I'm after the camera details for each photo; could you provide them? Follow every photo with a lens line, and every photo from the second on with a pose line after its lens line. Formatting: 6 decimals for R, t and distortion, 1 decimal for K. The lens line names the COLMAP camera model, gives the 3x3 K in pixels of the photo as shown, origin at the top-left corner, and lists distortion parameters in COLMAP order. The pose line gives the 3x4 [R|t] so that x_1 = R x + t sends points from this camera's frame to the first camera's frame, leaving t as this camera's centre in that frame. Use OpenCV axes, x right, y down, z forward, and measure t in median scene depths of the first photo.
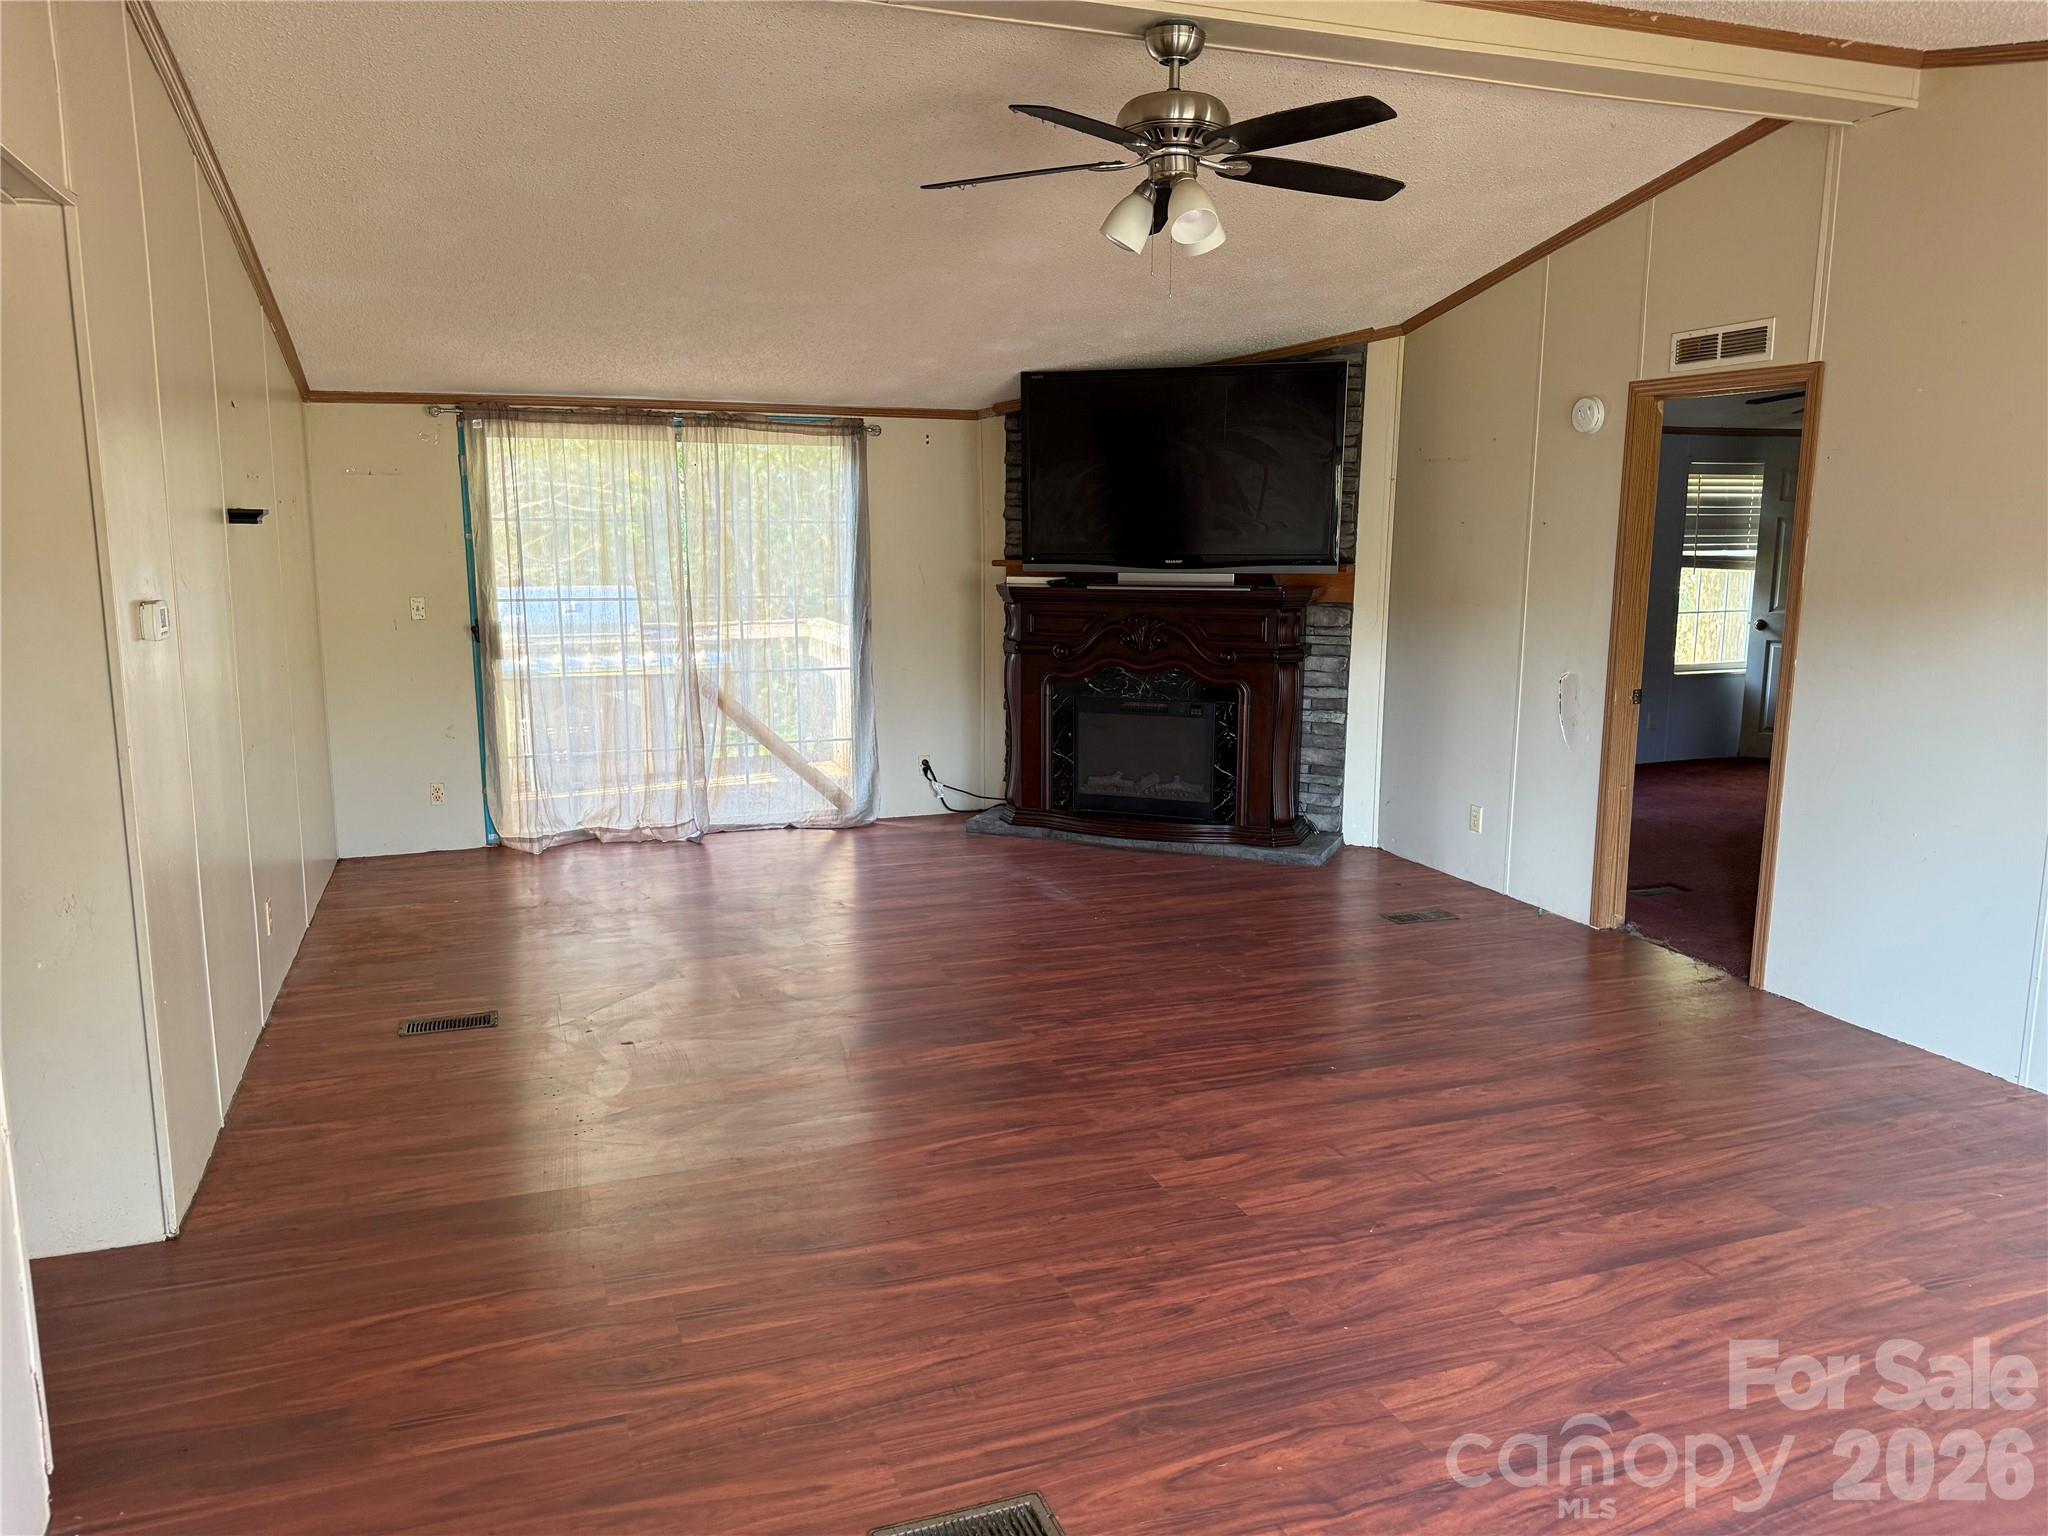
lens RADIAL K [[1439.9, 0, 1029.3], [0, 1439.9, 772.2], [0, 0, 1]] dist [0.001407, -0.012491]
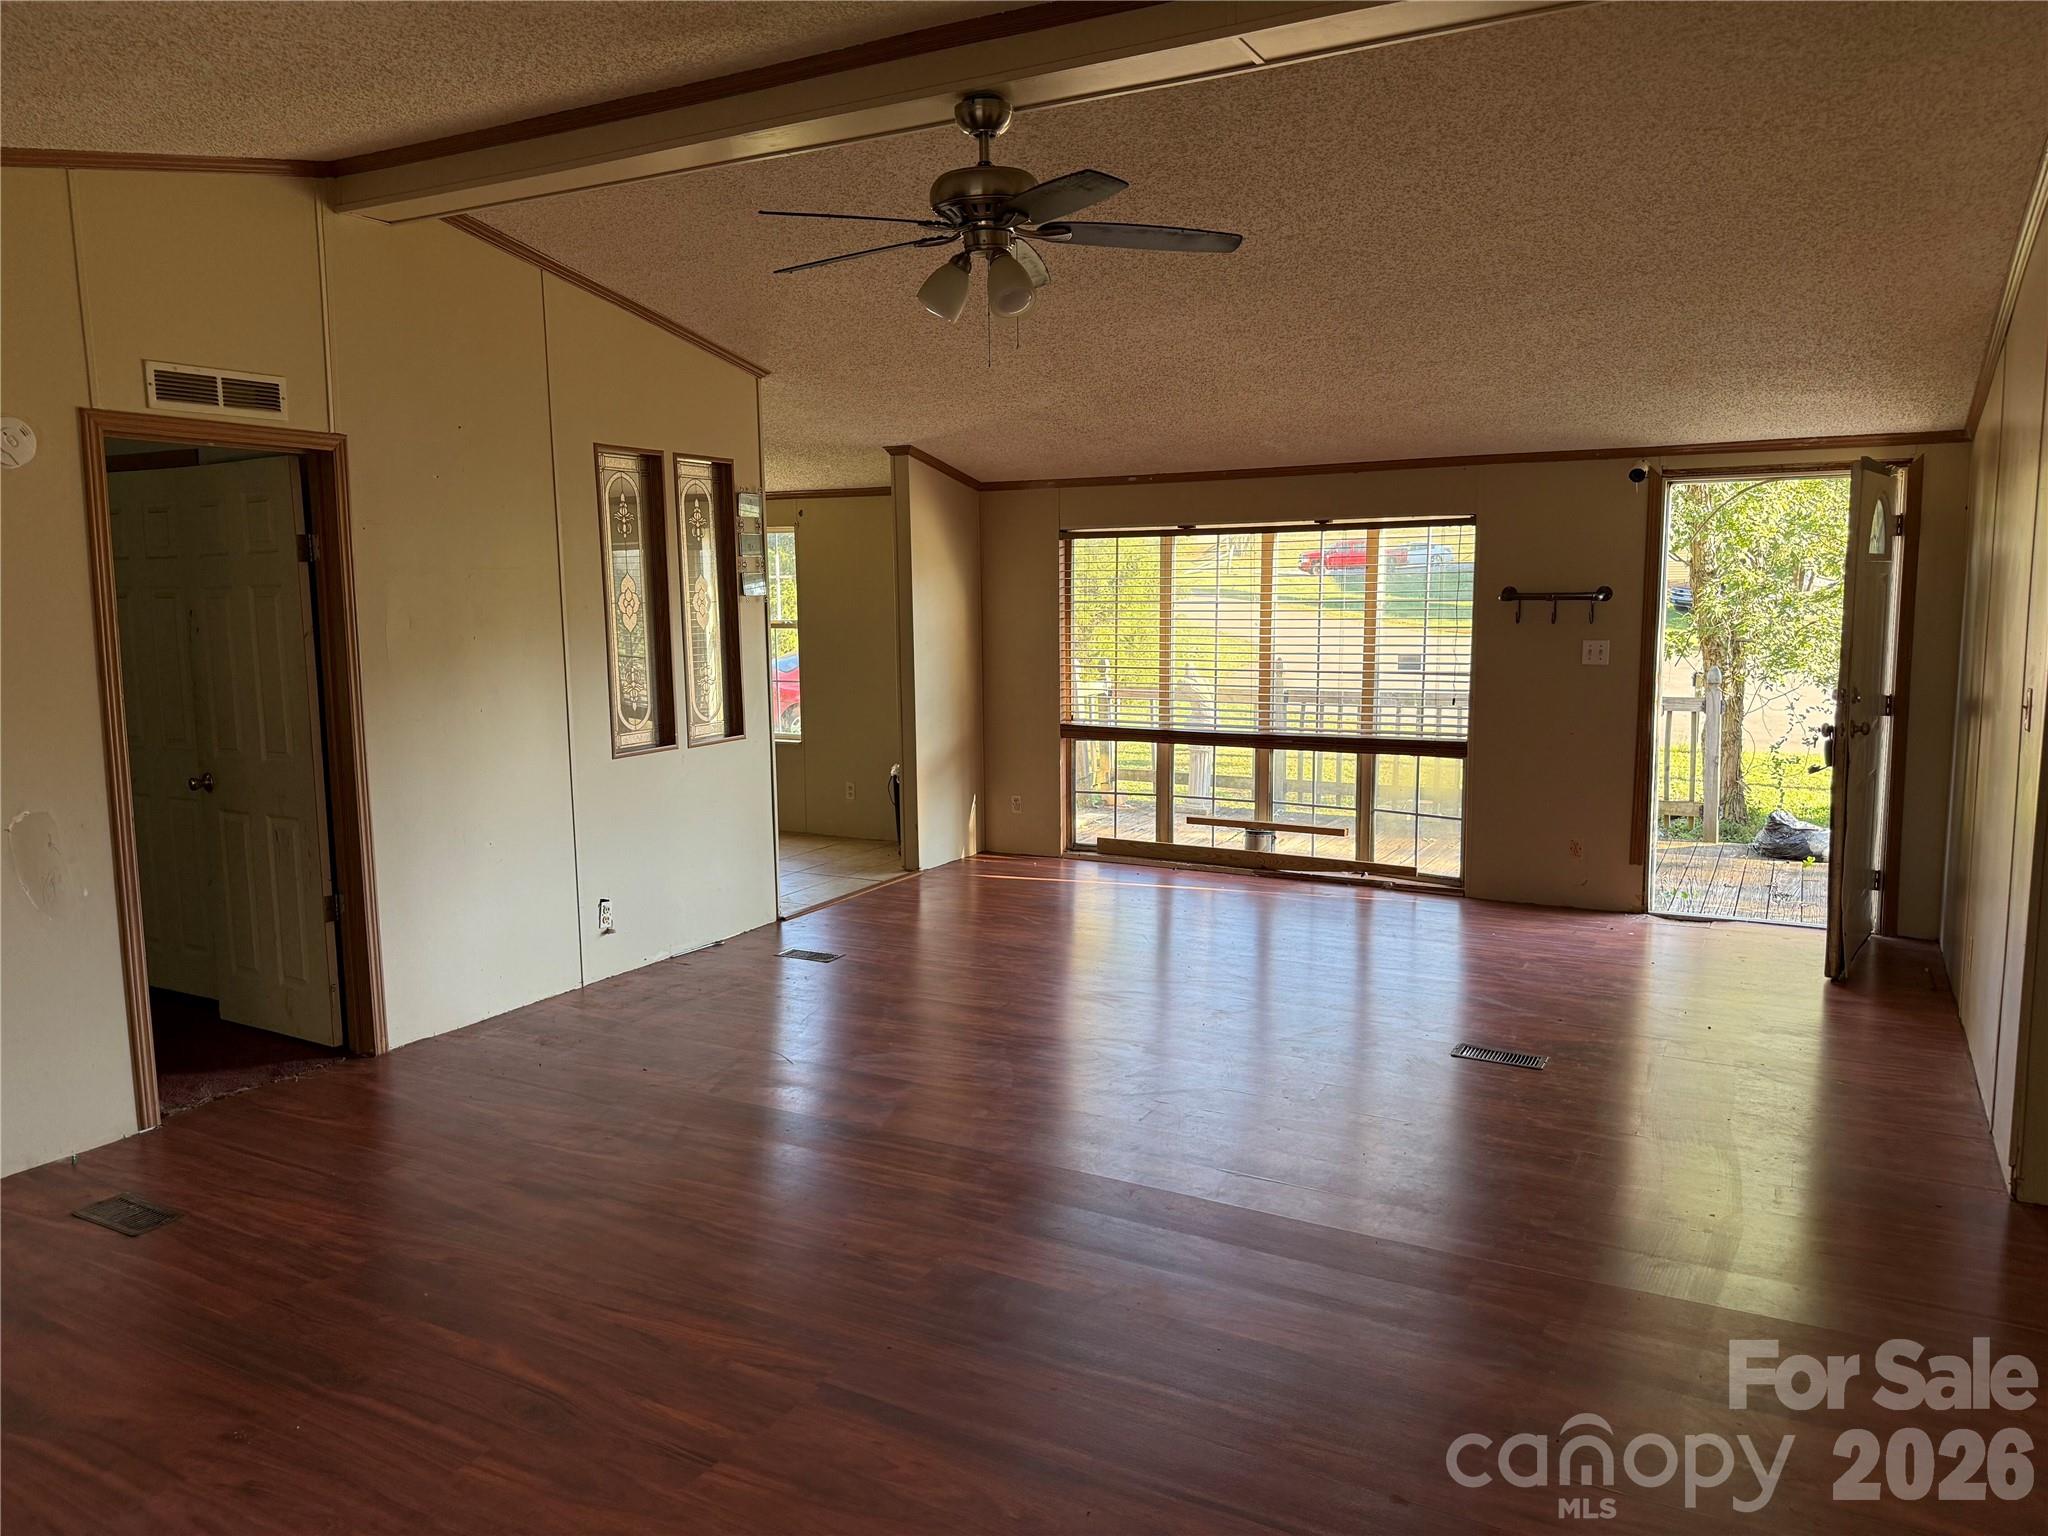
lens RADIAL K [[1439.9, 0, 1023.1], [0, 1439.9, 769.5], [0, 0, 1]] dist [0.001407, -0.012491]
pose [[-0.653305, -0.091828, 0.751505, -0.520509], [0.141110, 0.960455, 0.240031, -0.217379], [-0.743828, 0.262859, -0.614512, 1.239058]]
